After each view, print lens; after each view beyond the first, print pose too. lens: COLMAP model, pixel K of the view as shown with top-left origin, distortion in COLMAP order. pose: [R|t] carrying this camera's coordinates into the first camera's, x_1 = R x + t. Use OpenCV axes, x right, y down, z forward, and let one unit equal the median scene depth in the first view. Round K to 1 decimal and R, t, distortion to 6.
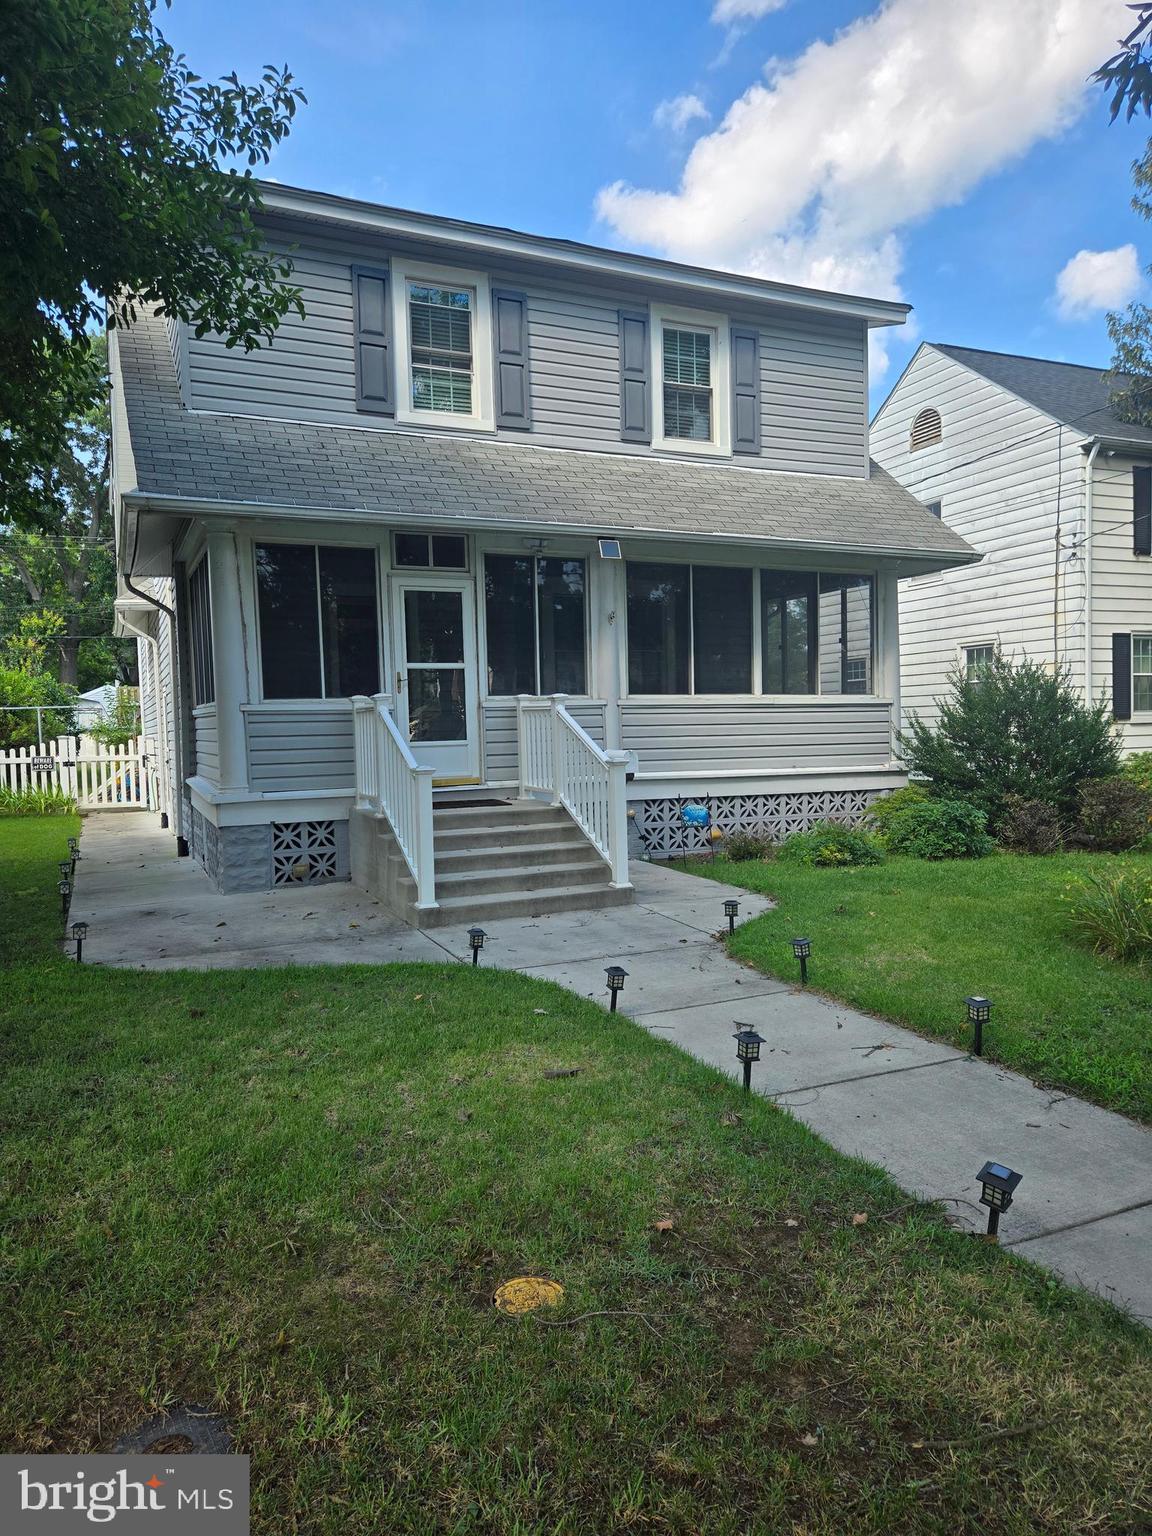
lens RADIAL K [[1029.6, 0, 573.7], [0, 1029.6, 778.7], [0, 0, 1]] dist [0.067613, -0.053787]
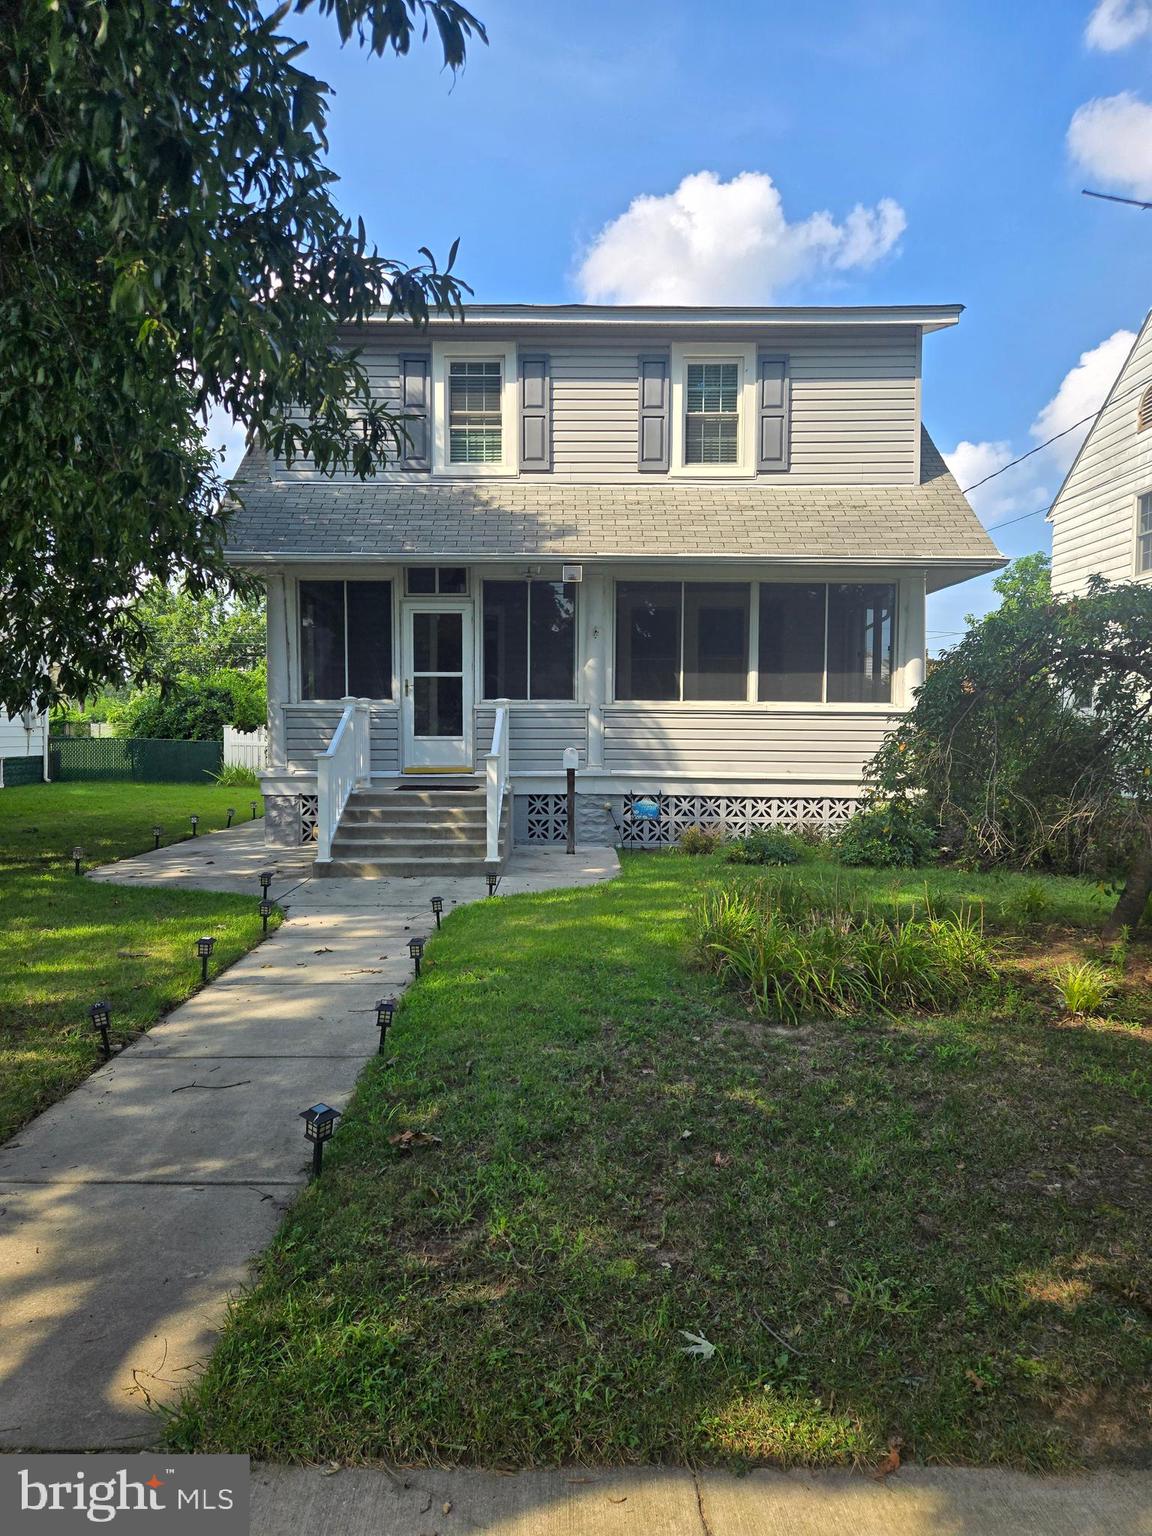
lens RADIAL K [[1029.6, 0, 570.4], [0, 1029.6, 776.6], [0, 0, 1]] dist [0.067613, -0.053787]
pose [[0.907053, 0.045700, -0.418528, 0.483697], [-0.046388, 0.998887, 0.008536, -0.005861], [0.418453, 0.011672, 0.908164, -0.037669]]
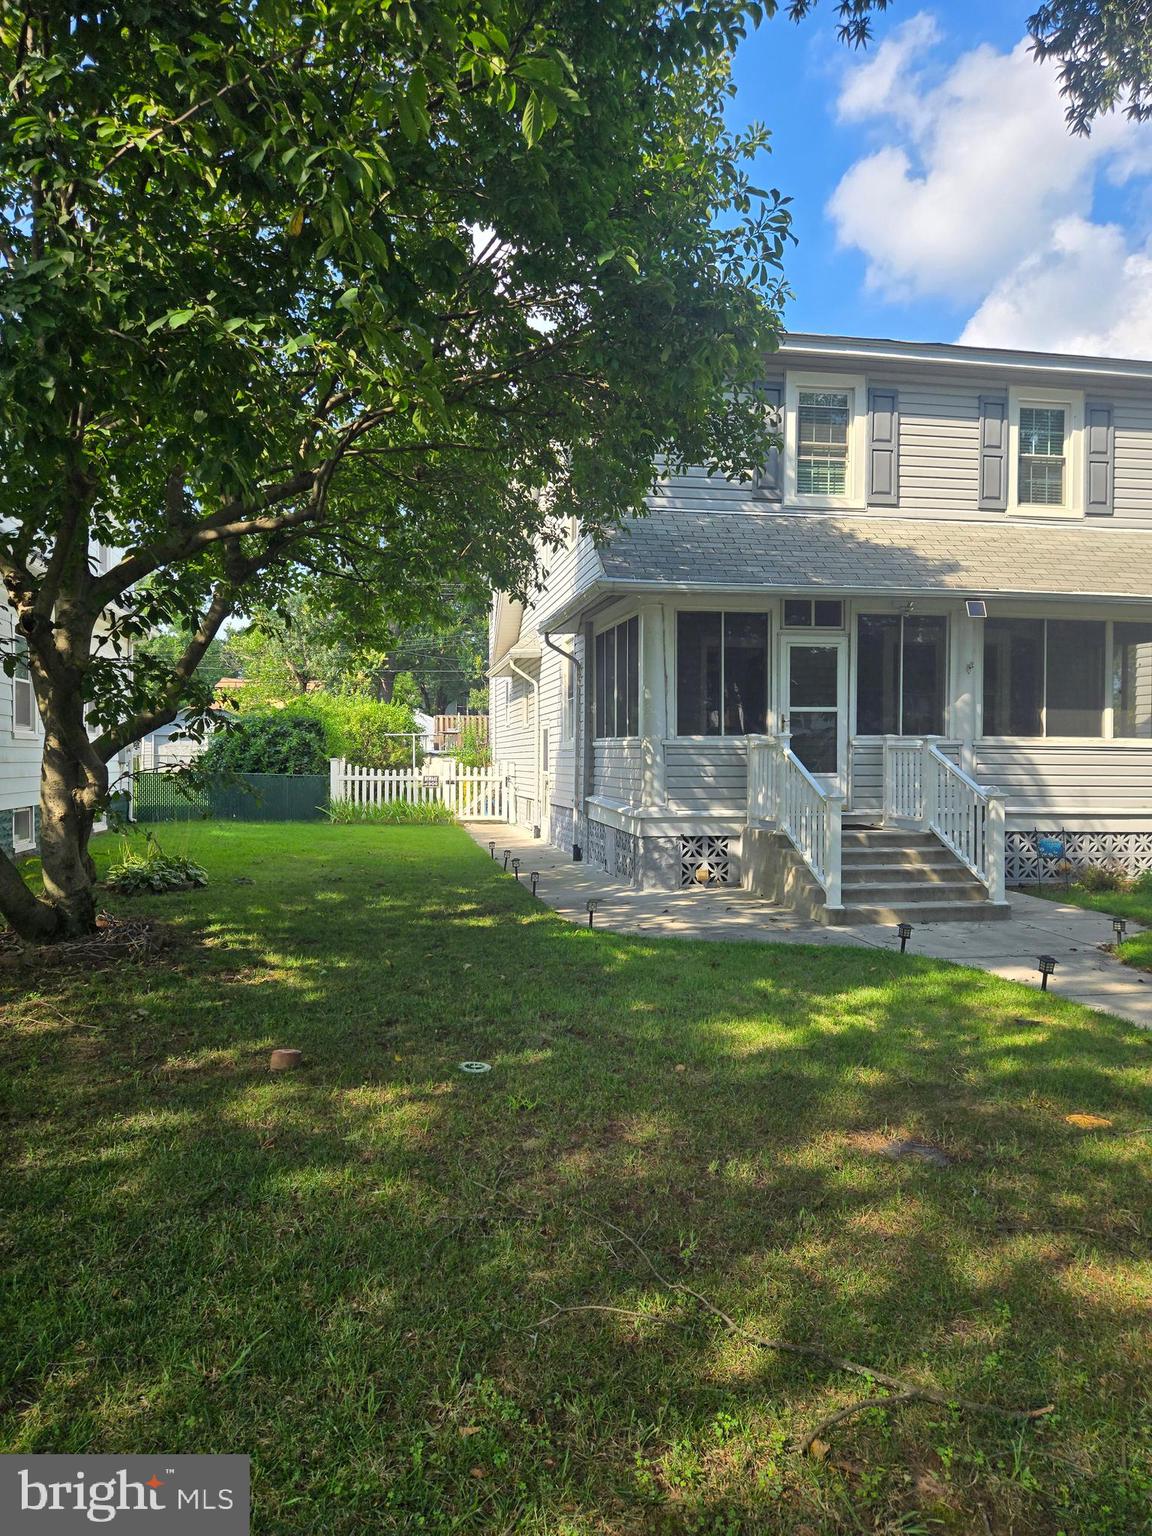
lens RADIAL K [[1029.6, 0, 554.0], [0, 1029.6, 770.9], [0, 0, 1]] dist [0.067613, -0.053787]
pose [[0.969161, 0.029490, -0.244659, -0.119943], [-0.038258, 0.998782, -0.031165, 0.008719], [0.243442, 0.039564, 0.969108, -0.201374]]
